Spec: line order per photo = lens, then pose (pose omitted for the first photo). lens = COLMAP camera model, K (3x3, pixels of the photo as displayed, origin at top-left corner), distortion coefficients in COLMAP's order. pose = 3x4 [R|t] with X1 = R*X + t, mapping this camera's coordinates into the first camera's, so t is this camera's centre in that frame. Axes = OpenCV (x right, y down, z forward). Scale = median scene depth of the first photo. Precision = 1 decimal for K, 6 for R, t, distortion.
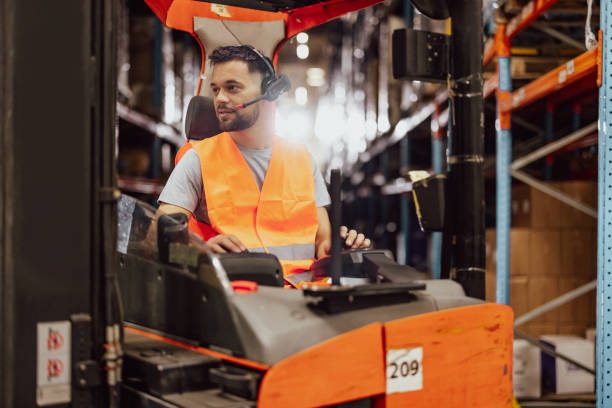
lens RADIAL K [[914.0, 0, 306.0], [0, 914.0, 204.0], [0, 0, 1]] dist [0.002099, 0.028254]
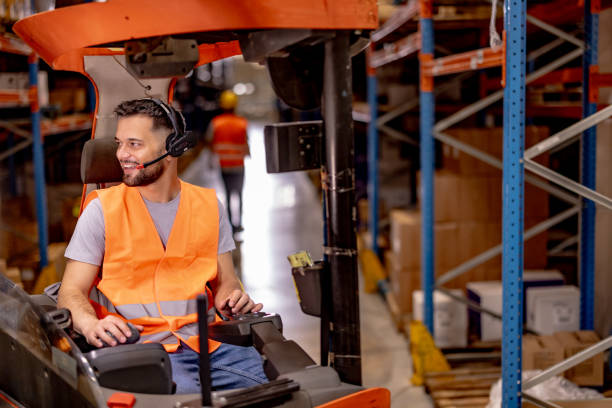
lens RADIAL K [[914.0, 0, 306.0], [0, 914.0, 204.0], [0, 0, 1]] dist [0.002099, 0.028254]
pose [[0.998346, -0.037640, 0.043453, 0.091961], [0.031977, 0.991719, 0.124379, -0.223358], [-0.047775, -0.122783, 0.991283, -0.006773]]
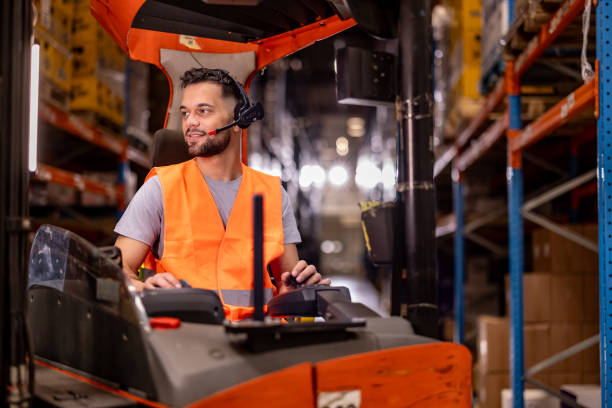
lens RADIAL K [[914.0, 0, 306.0], [0, 914.0, 204.0], [0, 0, 1]] dist [0.002099, 0.028254]
pose [[0.998829, -0.008325, -0.047652, 0.105526], [0.005657, 0.998424, -0.055840, 0.019615], [0.048041, 0.055505, 0.997302, 0.069574]]
